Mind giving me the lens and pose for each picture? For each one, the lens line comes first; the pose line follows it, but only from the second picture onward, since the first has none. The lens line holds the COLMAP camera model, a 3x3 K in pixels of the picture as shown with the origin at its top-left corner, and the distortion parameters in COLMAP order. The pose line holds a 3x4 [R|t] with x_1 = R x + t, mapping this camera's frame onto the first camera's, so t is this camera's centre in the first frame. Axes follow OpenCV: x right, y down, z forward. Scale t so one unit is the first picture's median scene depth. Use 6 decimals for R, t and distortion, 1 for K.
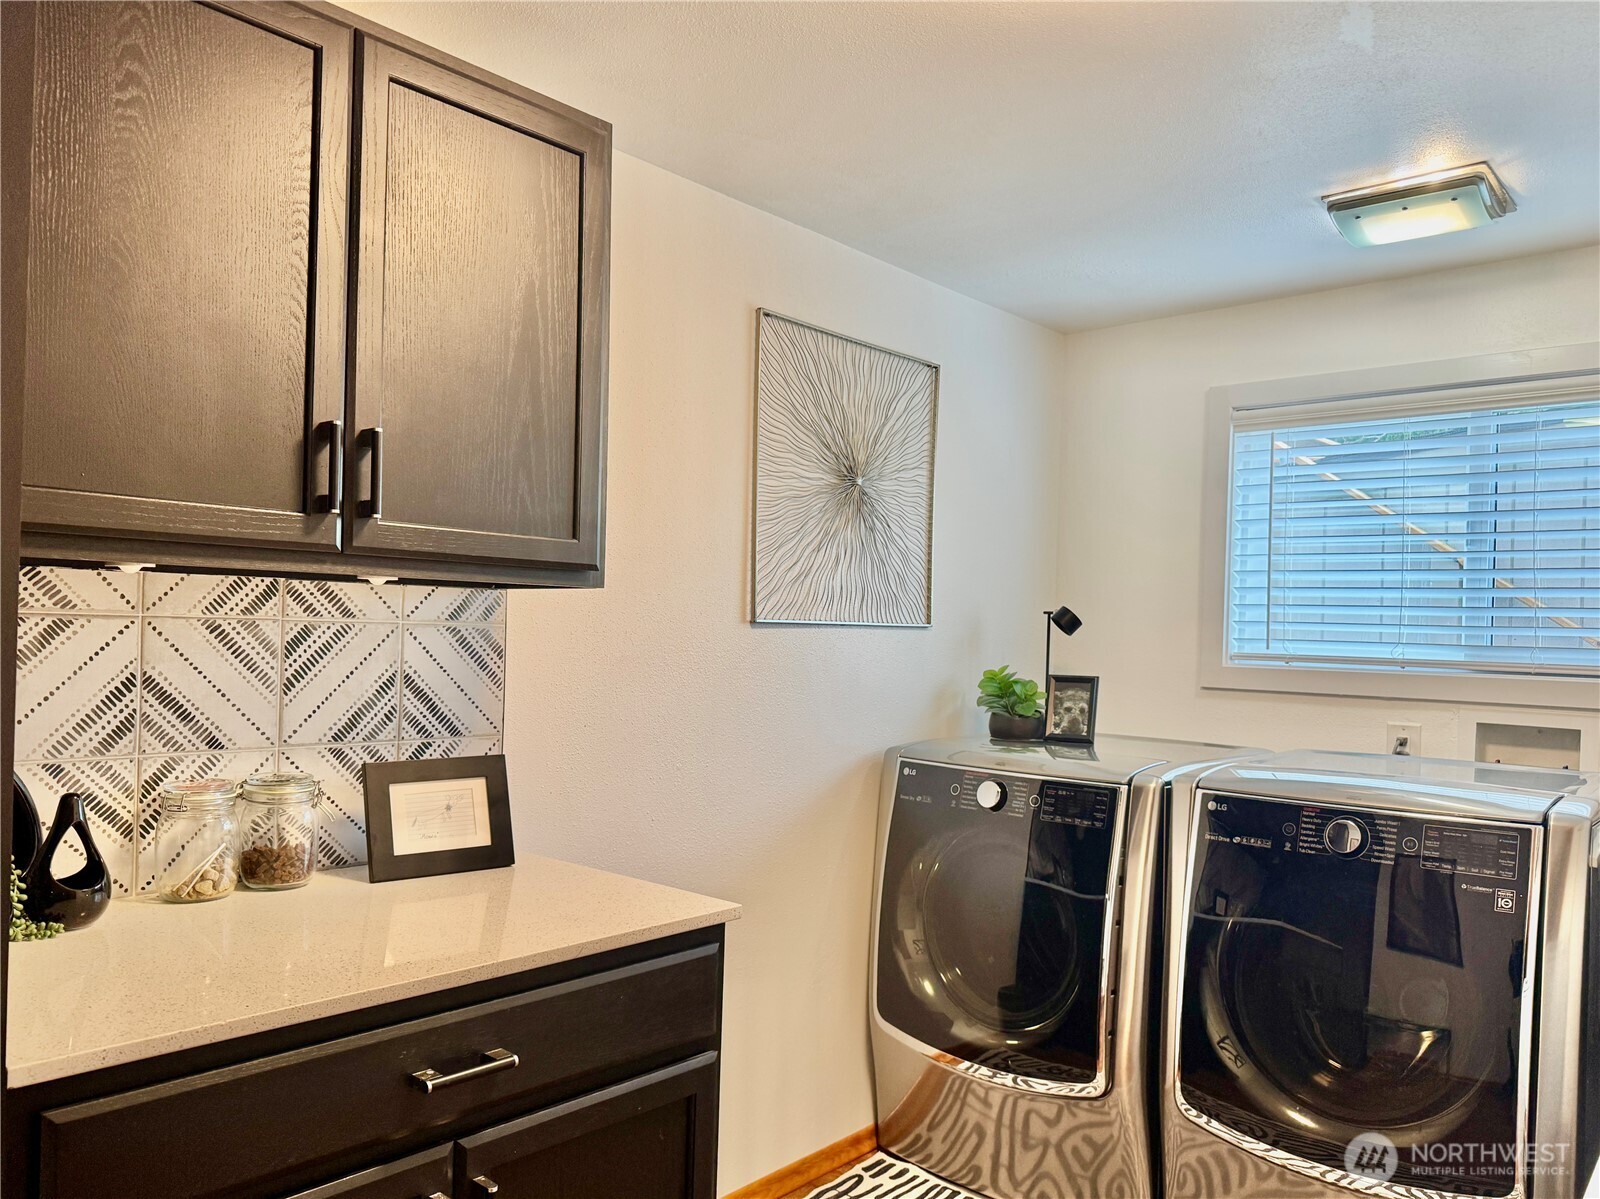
lens RADIAL K [[1176.6, 0, 805.3], [0, 1176.6, 632.9], [0, 0, 1]] dist [0.124676, -0.215991]
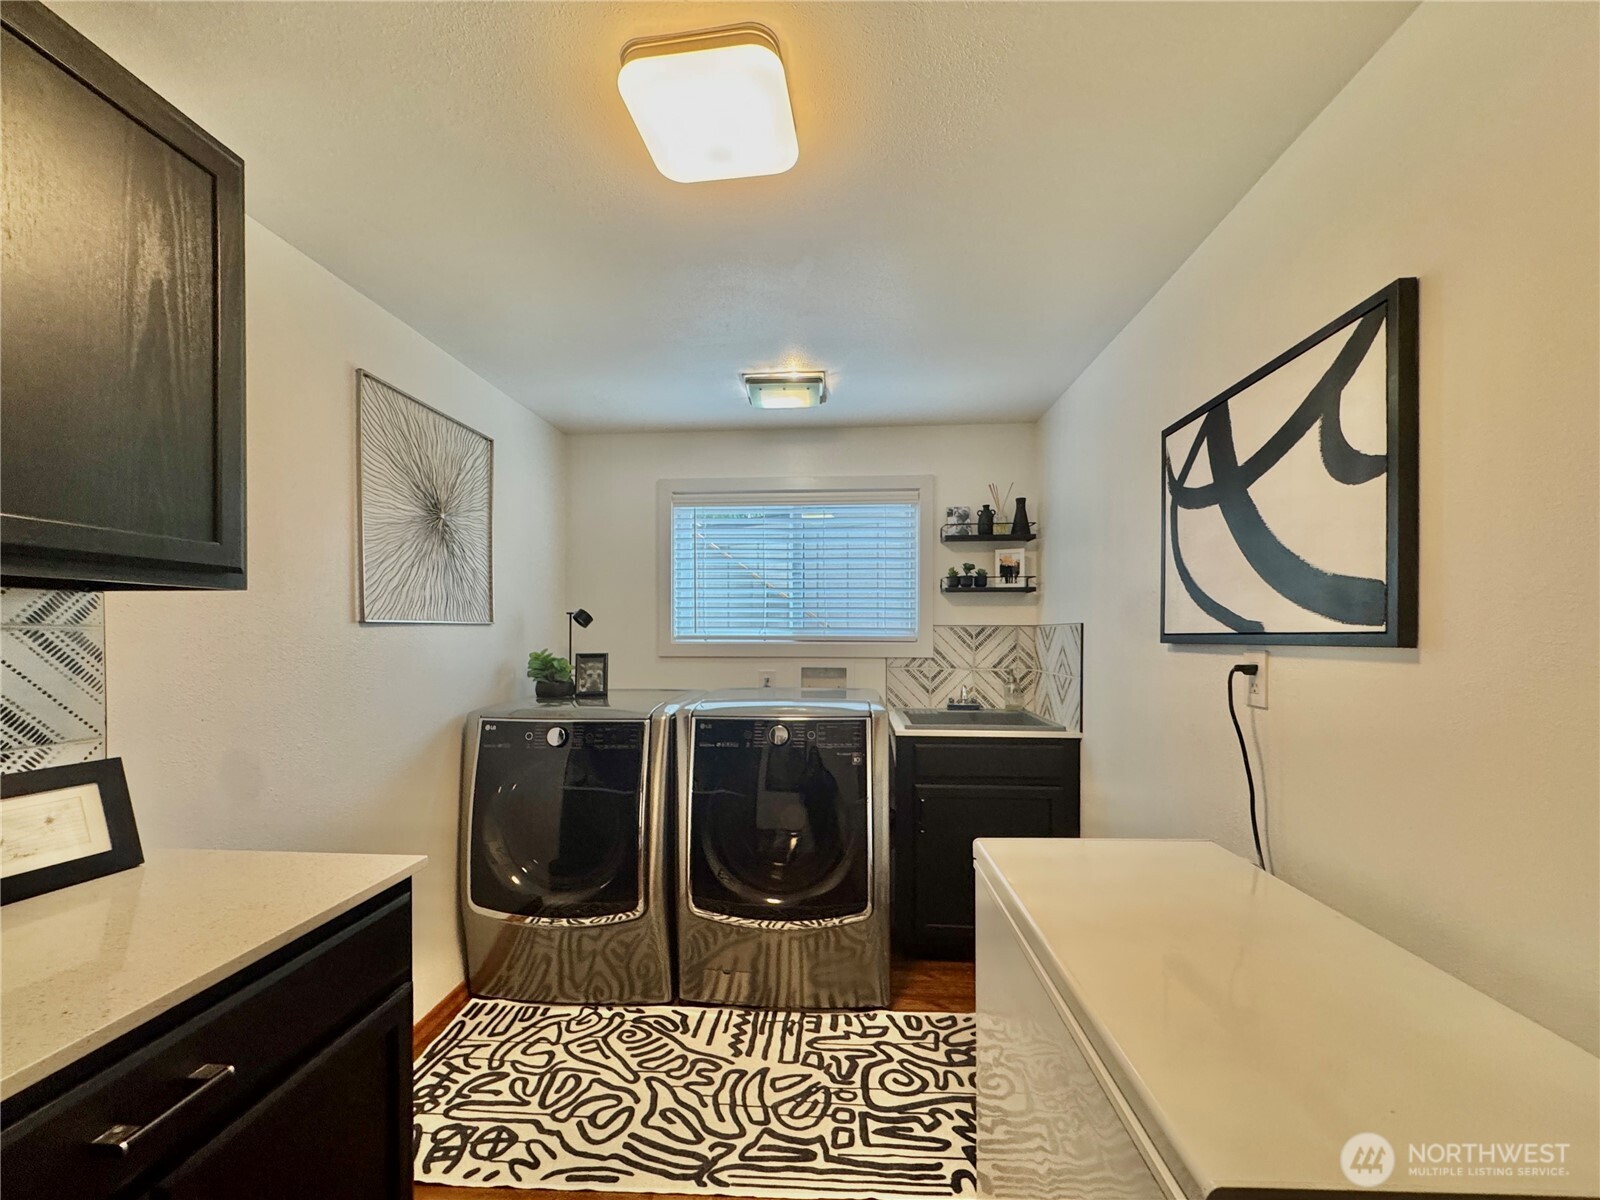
lens RADIAL K [[670.0, 0, 801.2], [0, 670.0, 637.7], [0, 0, 1]] dist [-0.001439, -0.000540]
pose [[0.793981, -0.033020, 0.607045, -0.105709], [0.024132, 0.999449, 0.022802, 0.002628], [-0.607464, -0.003455, 0.794340, 0.159719]]
